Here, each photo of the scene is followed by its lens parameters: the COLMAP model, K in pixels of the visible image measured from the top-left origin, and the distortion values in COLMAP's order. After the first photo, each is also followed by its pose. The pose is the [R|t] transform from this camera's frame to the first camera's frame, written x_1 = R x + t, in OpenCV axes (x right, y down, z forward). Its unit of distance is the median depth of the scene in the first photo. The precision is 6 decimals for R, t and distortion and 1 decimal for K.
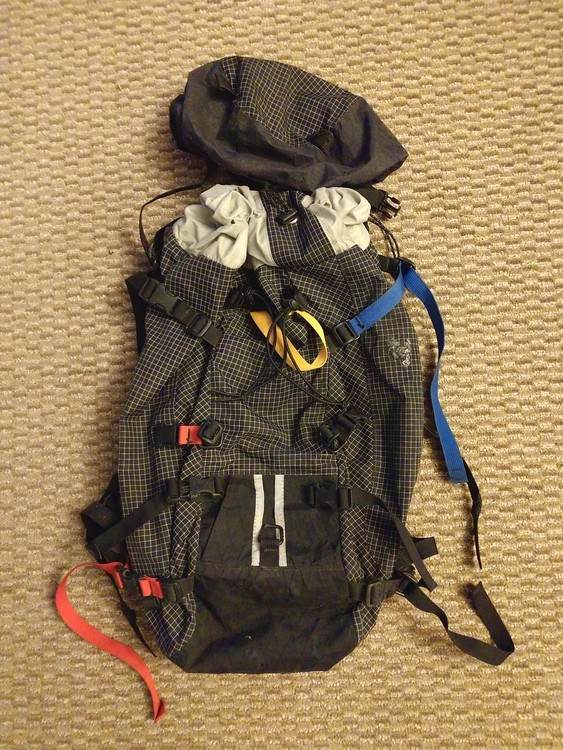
lens RADIAL K [[602.3, 0, 281.4], [0, 602.3, 373.3], [0, 0, 1]] dist [0.016236, -0.000280]
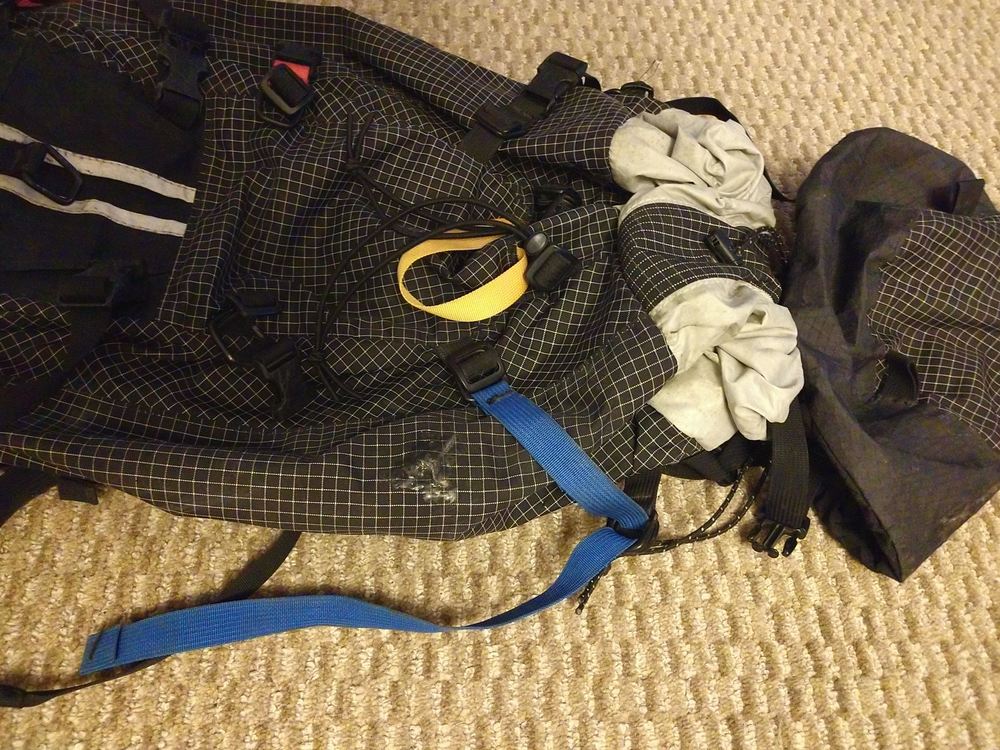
lens RADIAL K [[803.1, 0, 496.7], [0, 803.1, 375.4], [0, 0, 1]] dist [0.016236, -0.000280]
pose [[-0.020180, 0.883917, -0.467208, 0.350072], [-0.999783, -0.020269, 0.004836, -0.075862], [-0.005196, 0.467204, 0.884134, 0.429485]]
